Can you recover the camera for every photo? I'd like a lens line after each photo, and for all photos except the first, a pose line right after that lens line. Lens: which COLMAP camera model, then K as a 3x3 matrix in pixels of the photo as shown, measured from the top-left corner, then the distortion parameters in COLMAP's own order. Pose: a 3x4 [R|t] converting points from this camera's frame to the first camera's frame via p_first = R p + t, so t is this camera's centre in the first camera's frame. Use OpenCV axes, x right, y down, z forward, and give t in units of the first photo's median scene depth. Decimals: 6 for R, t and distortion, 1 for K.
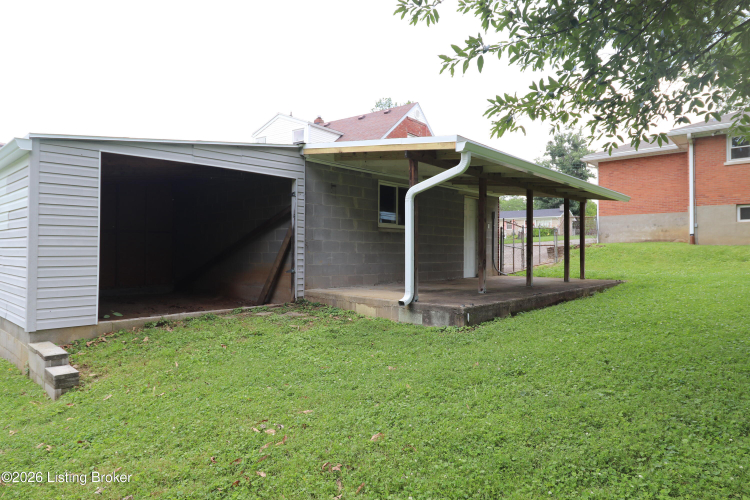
lens RADIAL K [[464.5, 0, 373.5], [0, 464.5, 248.7], [0, 0, 1]] dist [-0.006303, -0.001047]
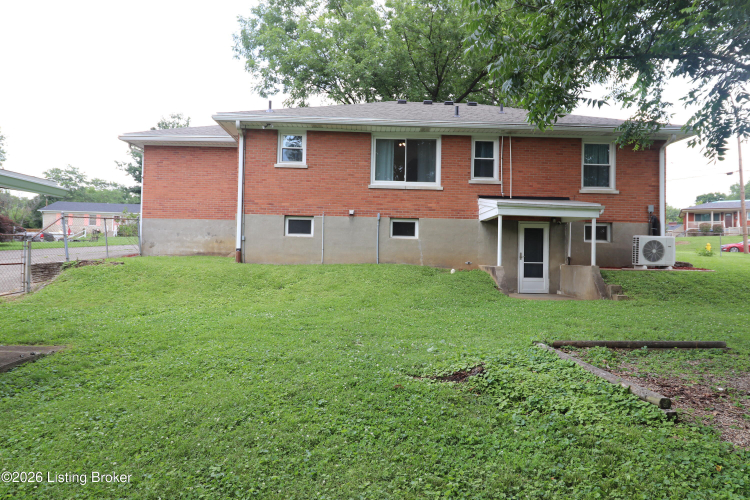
lens RADIAL K [[464.5, 0, 375.4], [0, 464.5, 249.1], [0, 0, 1]] dist [-0.006303, -0.001047]
pose [[0.723508, 0.018012, 0.690081, 0.307679], [-0.022868, 0.999736, -0.002118, -0.034743], [-0.689937, -0.014248, 0.723729, 0.262270]]
